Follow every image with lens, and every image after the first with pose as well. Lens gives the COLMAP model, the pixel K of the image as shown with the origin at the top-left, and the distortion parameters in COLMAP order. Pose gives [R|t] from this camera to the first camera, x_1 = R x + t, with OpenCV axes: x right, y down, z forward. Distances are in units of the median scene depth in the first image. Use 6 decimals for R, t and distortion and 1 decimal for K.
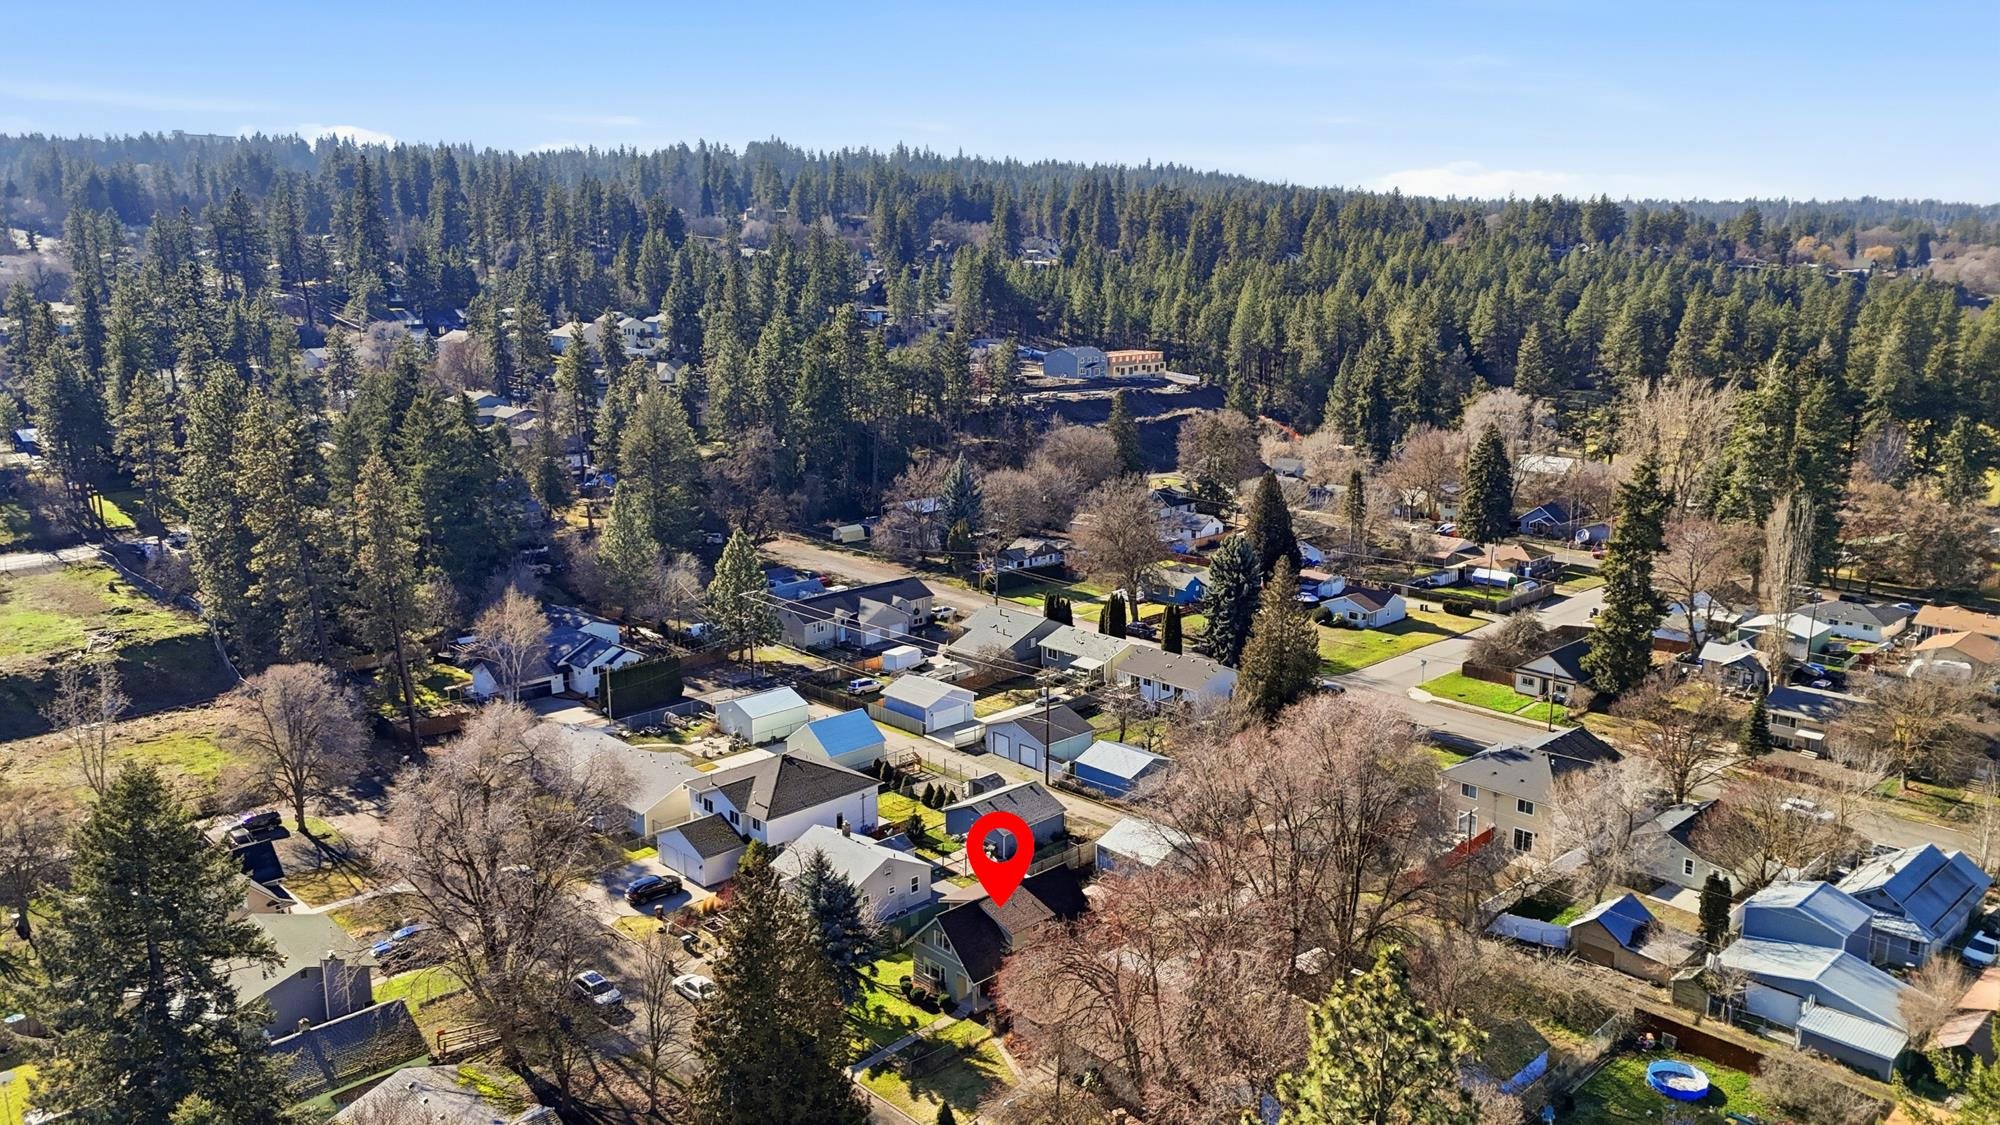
lens RADIAL K [[1464.8, 0, 1000.0], [0, 1464.8, 562.5], [0, 0, 1]] dist [0.106816, -0.138832]
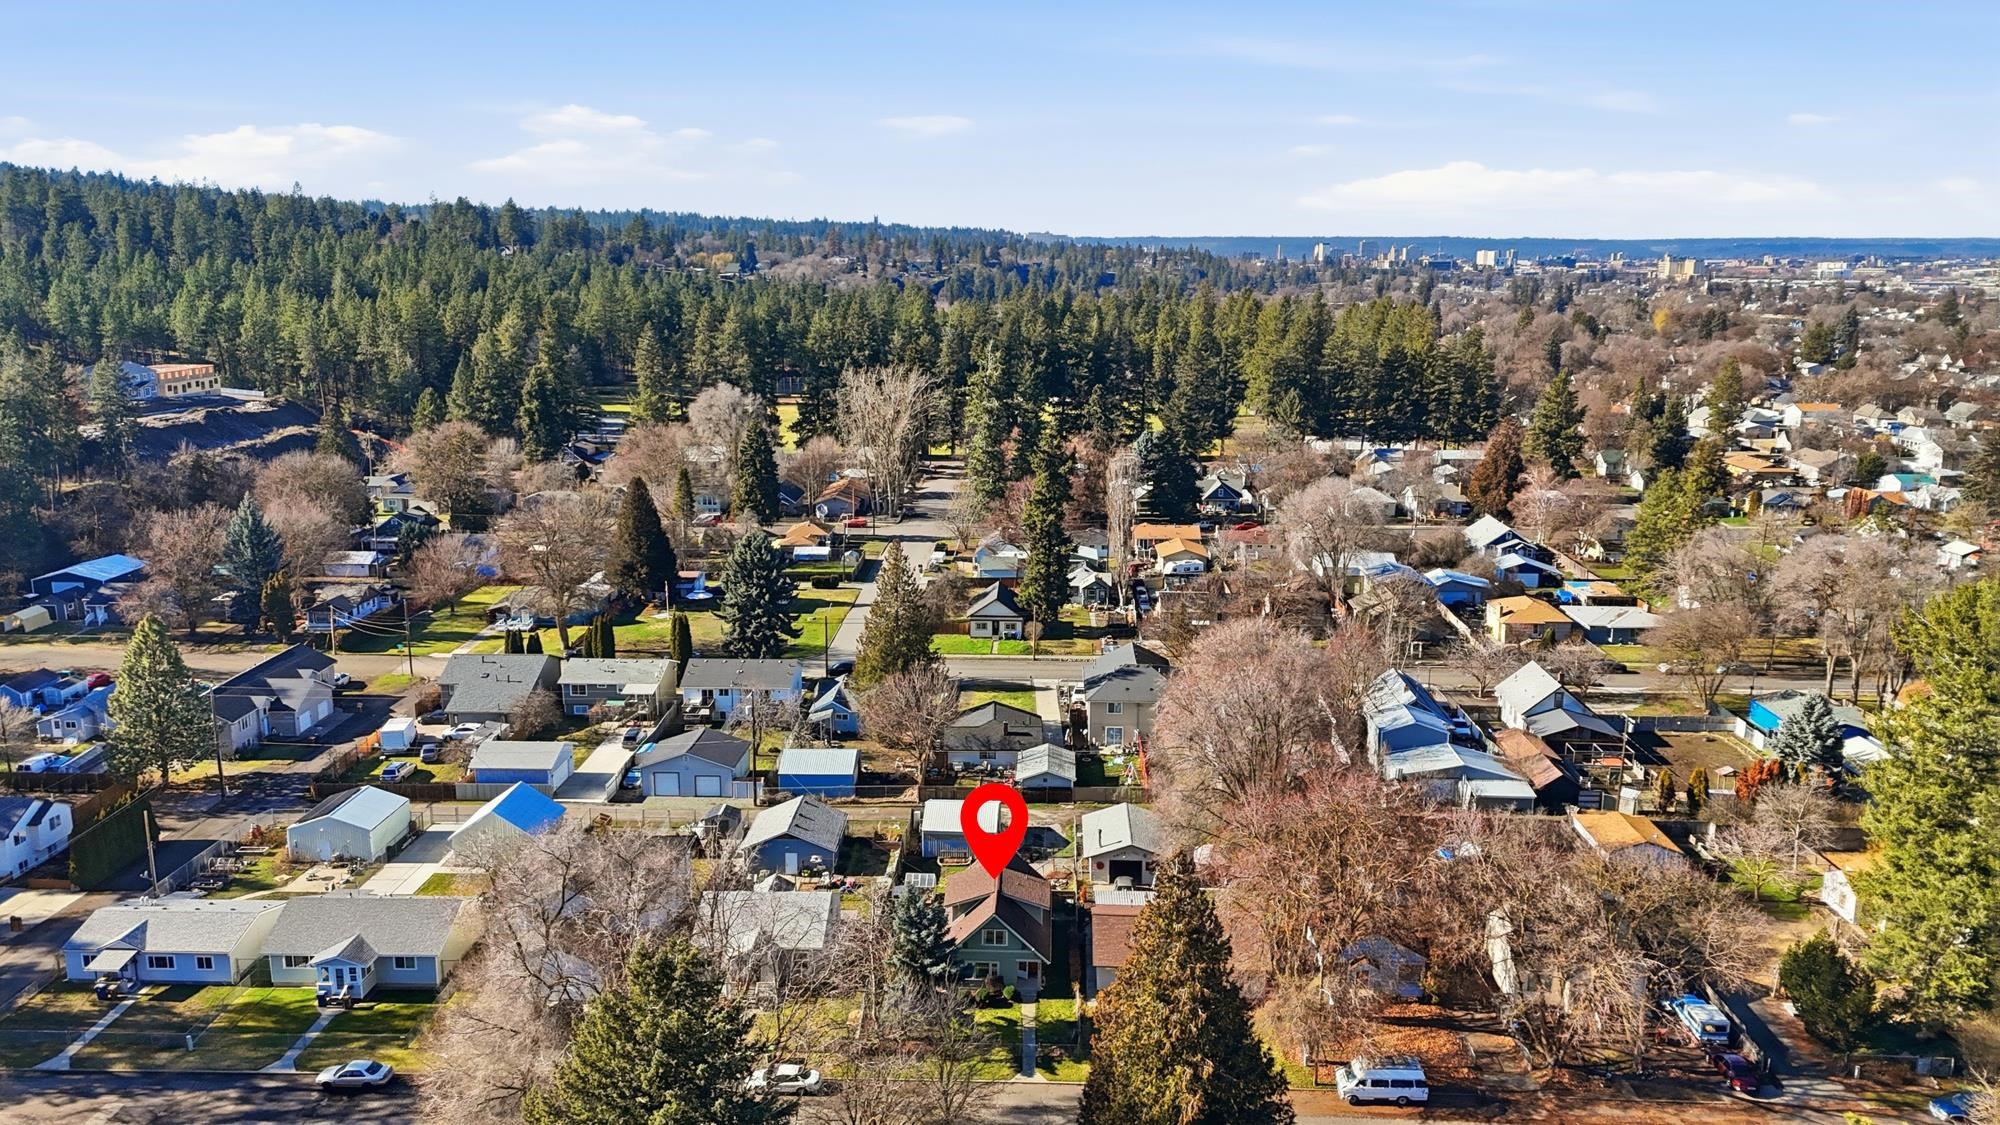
lens RADIAL K [[1464.8, 0, 1000.0], [0, 1464.8, 562.5], [0, 0, 1]] dist [0.106816, -0.138832]
pose [[0.702183, -0.140109, 0.698075, -0.353468], [0.141717, 0.988332, 0.055814, -0.025824], [-0.697750, 0.059738, 0.713846, 0.134212]]
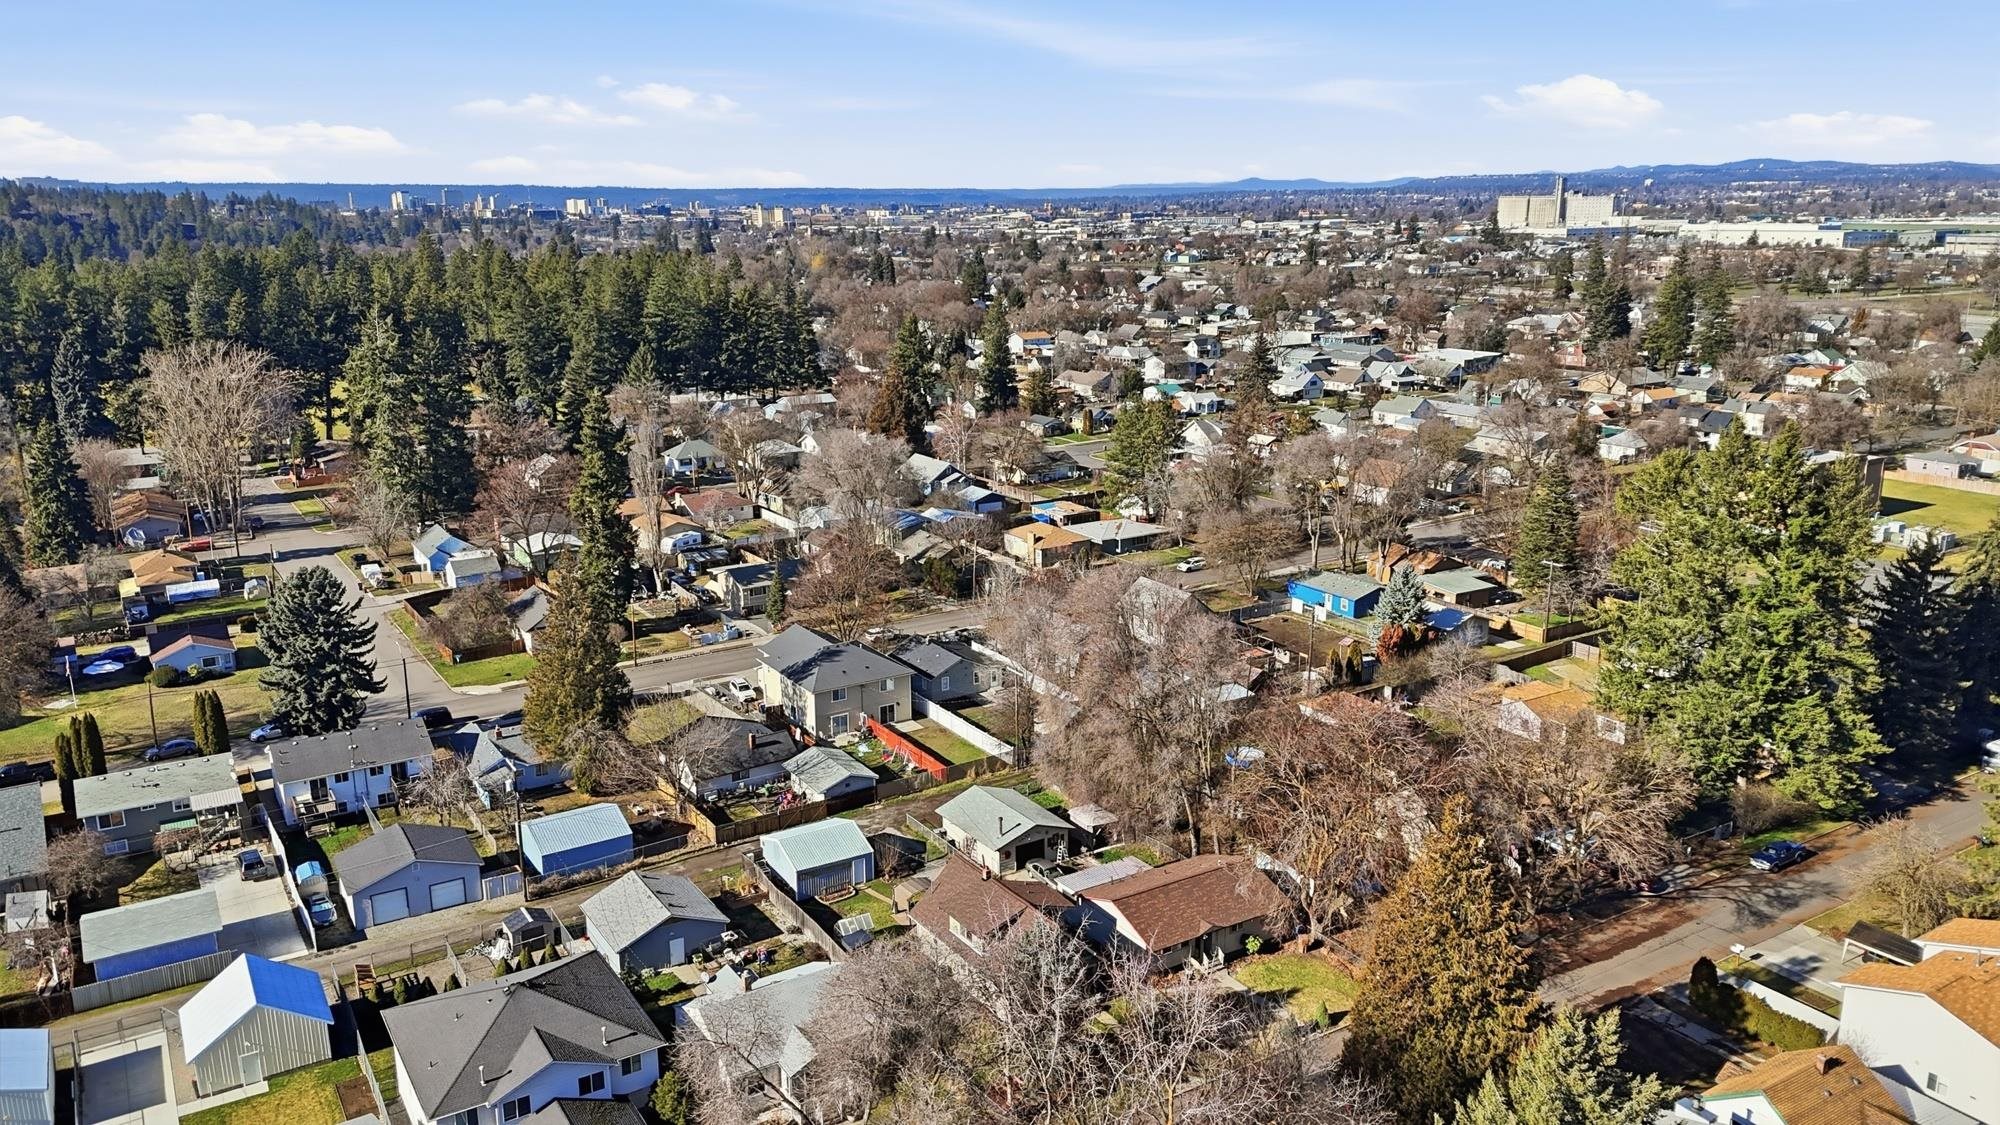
lens RADIAL K [[1464.8, 0, 1000.0], [0, 1464.8, 562.5], [0, 0, 1]] dist [0.106816, -0.138832]
pose [[0.177208, -0.232923, 0.956214, -0.430849], [0.212713, 0.957690, 0.193862, -0.078327], [-0.960911, 0.169045, 0.219256, 0.389413]]
